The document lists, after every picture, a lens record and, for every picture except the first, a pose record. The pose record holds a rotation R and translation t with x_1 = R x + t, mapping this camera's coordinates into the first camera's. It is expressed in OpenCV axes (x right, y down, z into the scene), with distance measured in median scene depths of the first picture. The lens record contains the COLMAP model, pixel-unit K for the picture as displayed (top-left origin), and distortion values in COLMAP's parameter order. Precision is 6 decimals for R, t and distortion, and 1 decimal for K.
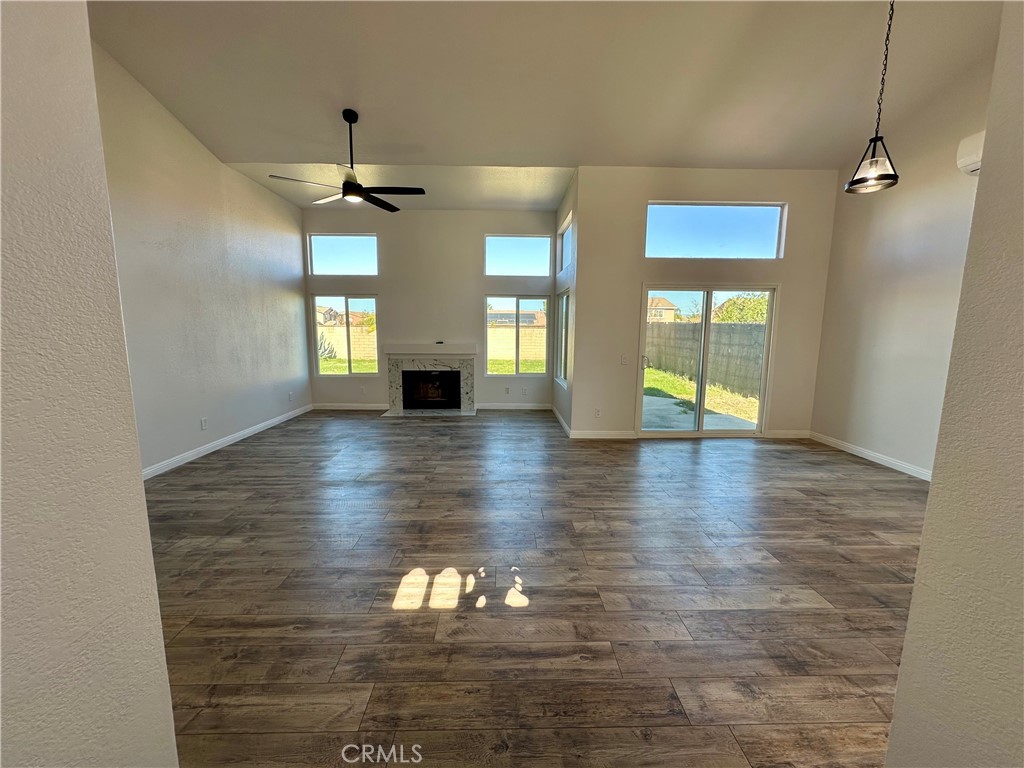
lens RADIAL K [[408.4, 0, 512.0], [0, 408.4, 387.5], [0, 0, 1]] dist [-0.003542, 0.001048]
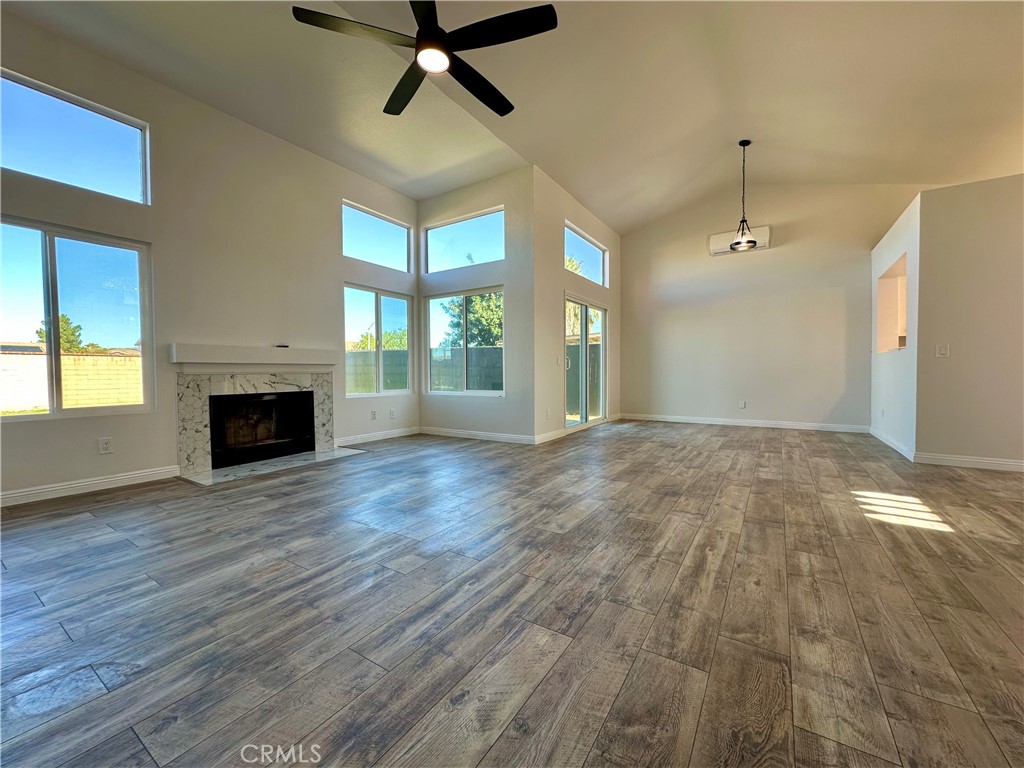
lens RADIAL K [[408.4, 0, 512.3], [0, 408.4, 383.4], [0, 0, 1]] dist [-0.003542, 0.001048]
pose [[0.565976, -0.035117, 0.823673, -0.768777], [0.128767, 0.990596, -0.046247, 0.028240], [-0.814304, 0.132237, 0.565175, 0.600908]]
